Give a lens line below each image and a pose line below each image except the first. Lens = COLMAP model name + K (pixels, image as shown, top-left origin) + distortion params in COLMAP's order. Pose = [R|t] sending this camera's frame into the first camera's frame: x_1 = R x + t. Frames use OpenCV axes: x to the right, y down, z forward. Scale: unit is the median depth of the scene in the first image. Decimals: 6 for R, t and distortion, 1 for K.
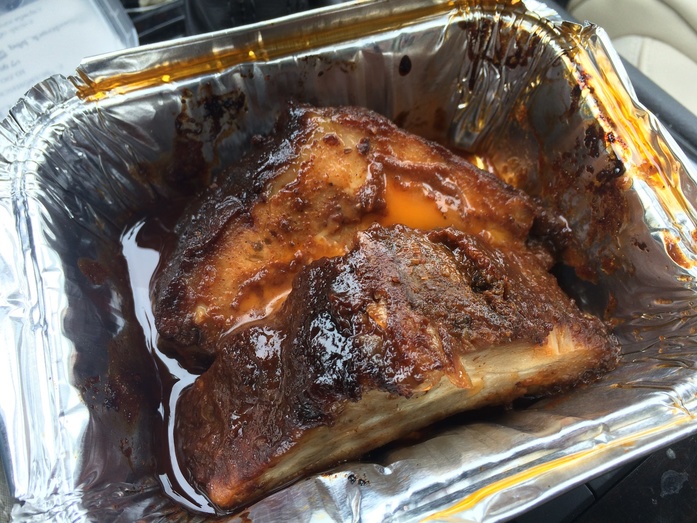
lens RADIAL K [[604.5, 0, 349.0], [0, 604.5, 262.5], [0, 0, 1]] dist [-0.005450, -0.019621]
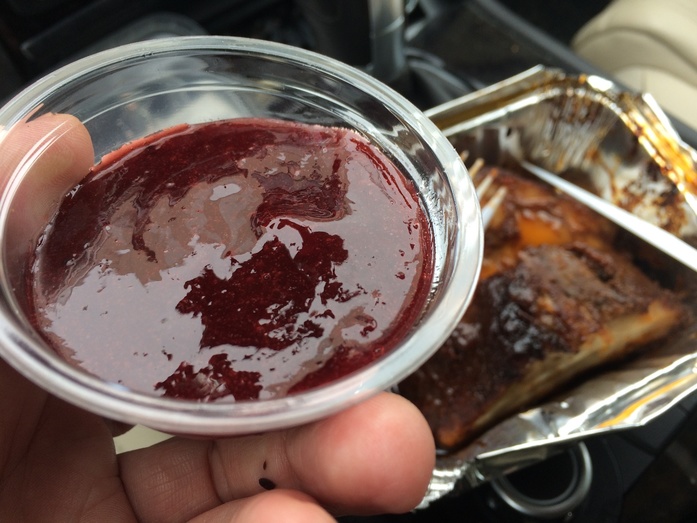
lens RADIAL K [[604.5, 0, 347.7], [0, 604.5, 260.1], [0, 0, 1]] dist [-0.005450, -0.019621]
pose [[0.993449, -0.113105, 0.016322, -0.432818], [0.113706, 0.992609, -0.042416, -0.015483], [-0.011404, 0.043994, 0.998967, -0.499865]]
